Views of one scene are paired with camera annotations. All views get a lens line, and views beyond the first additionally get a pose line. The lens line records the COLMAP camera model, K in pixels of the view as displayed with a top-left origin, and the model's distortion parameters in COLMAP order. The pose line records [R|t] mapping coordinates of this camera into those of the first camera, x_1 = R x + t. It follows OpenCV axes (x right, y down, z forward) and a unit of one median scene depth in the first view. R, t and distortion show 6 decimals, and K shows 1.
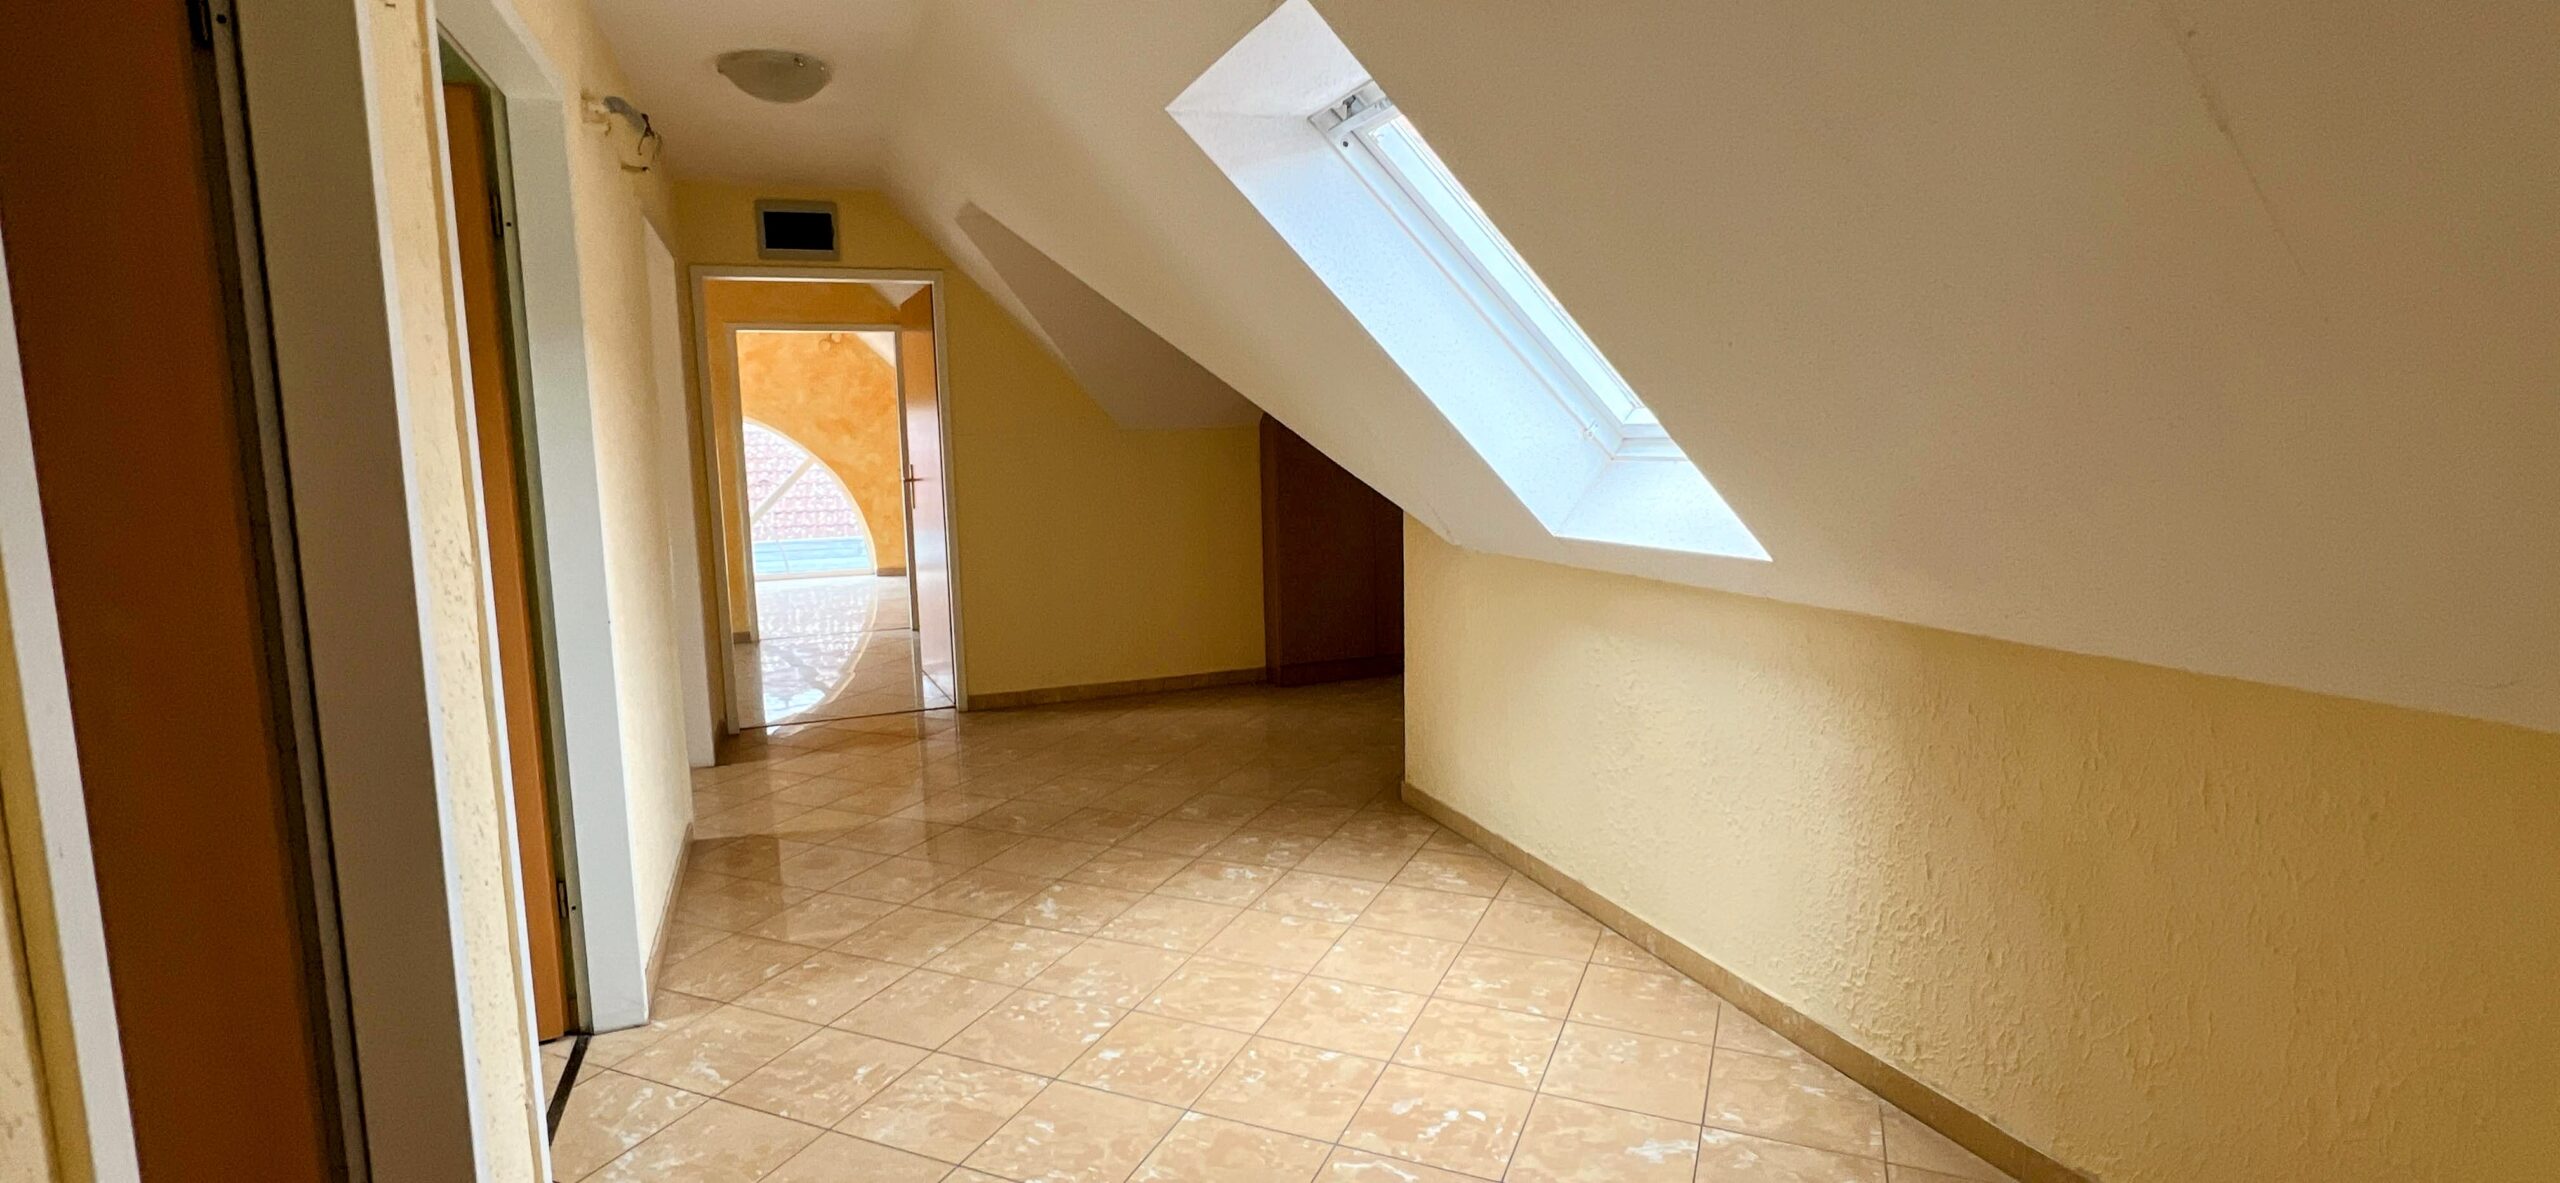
lens RADIAL K [[1189.2, 0, 1277.1], [0, 1189.2, 581.7], [0, 0, 1]] dist [-0.002044, -0.000125]
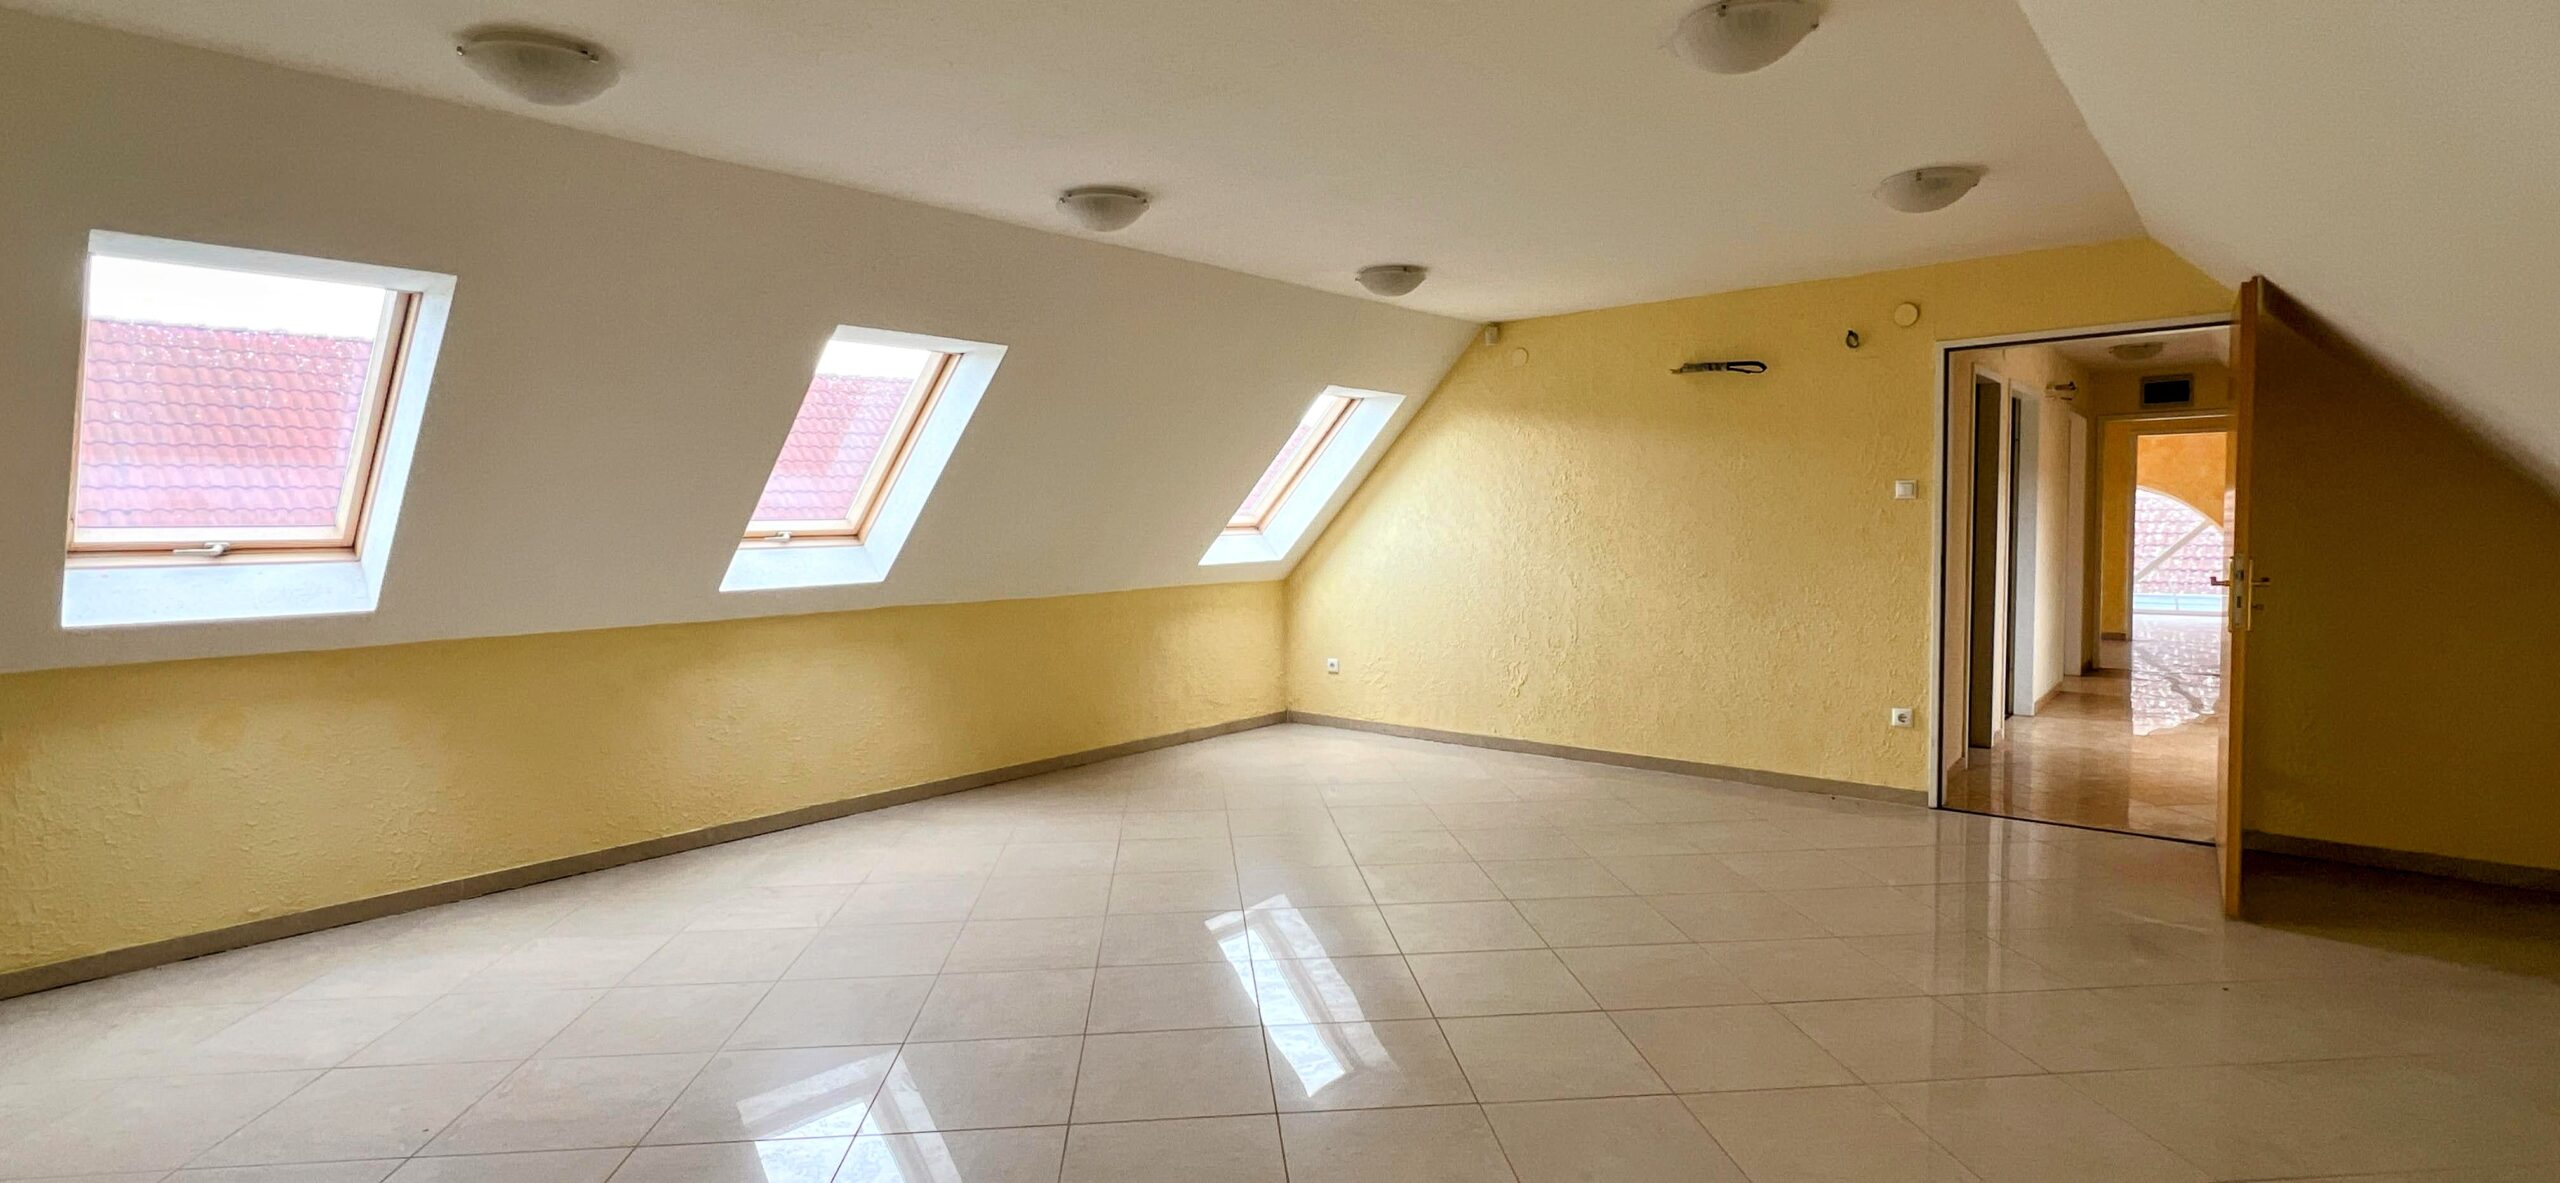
lens RADIAL K [[1189.2, 0, 1277.1], [0, 1189.2, 581.7], [0, 0, 1]] dist [-0.002044, -0.000125]
pose [[0.487684, 0.054796, -0.871299, 0.633025], [-0.088800, 0.995965, 0.012933, 0.085458], [0.868492, 0.071065, 0.490583, -1.230366]]
